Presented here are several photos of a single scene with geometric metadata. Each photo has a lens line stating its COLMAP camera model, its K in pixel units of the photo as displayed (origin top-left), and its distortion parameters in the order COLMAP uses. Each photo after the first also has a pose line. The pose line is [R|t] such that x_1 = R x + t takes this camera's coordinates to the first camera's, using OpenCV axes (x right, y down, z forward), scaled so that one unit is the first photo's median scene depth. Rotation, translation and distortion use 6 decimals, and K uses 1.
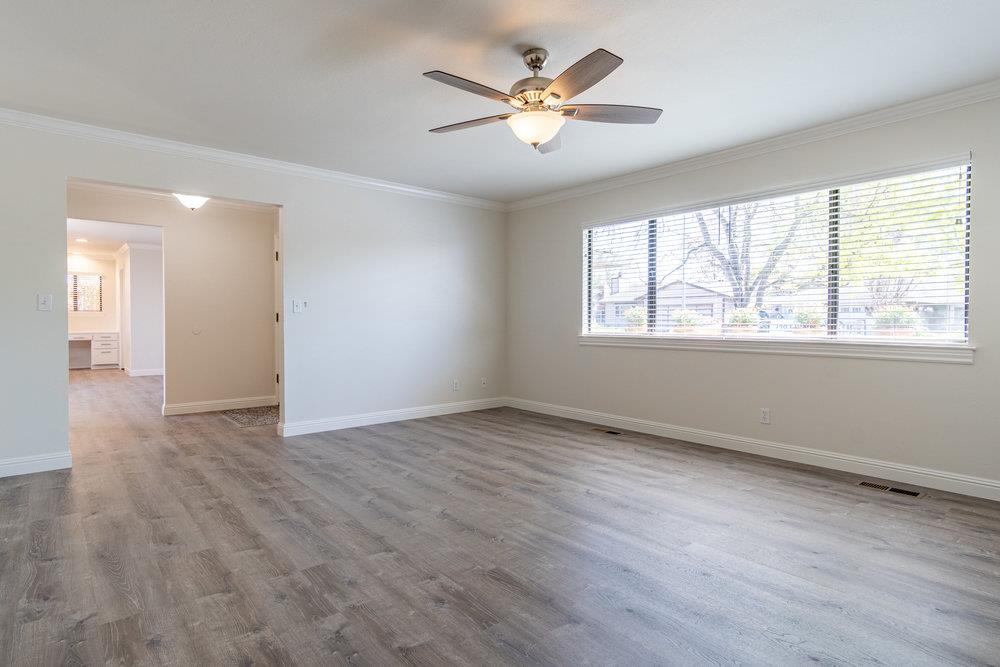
lens RADIAL K [[526.2, 0, 496.2], [0, 526.2, 328.9], [0, 0, 1]] dist [0.002963, 0.002357]
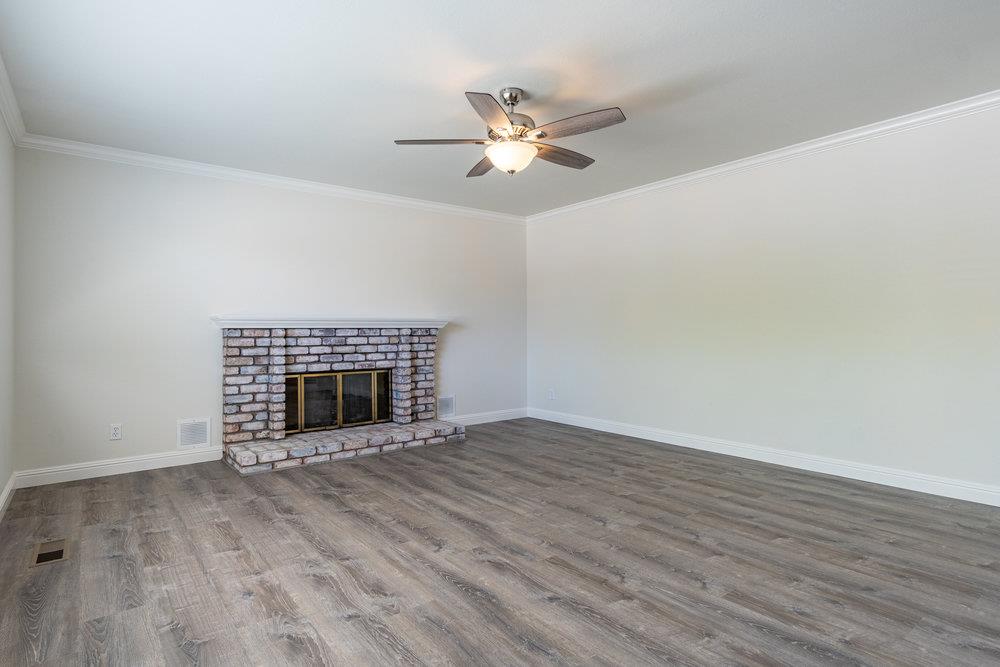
lens RADIAL K [[526.2, 0, 496.2], [0, 526.2, 328.9], [0, 0, 1]] dist [0.002963, 0.002357]
pose [[-0.999043, 0.006192, 0.043296, 0.056912], [0.006719, 0.999905, 0.012046, -0.033114], [-0.043217, 0.012325, -0.998990, 1.958039]]
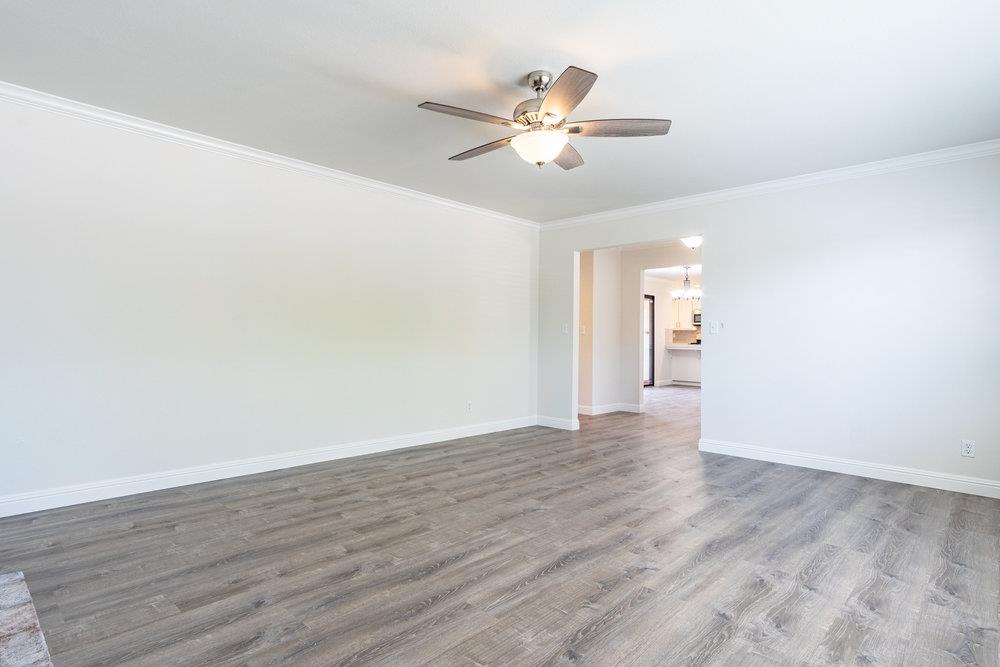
lens RADIAL K [[526.2, 0, 496.2], [0, 526.2, 328.9], [0, 0, 1]] dist [0.002963, 0.002357]
pose [[0.103606, -0.016464, -0.994482, 0.988564], [-0.029153, 0.999383, -0.019583, -0.011252], [0.994191, 0.031021, 0.103062, 0.765050]]
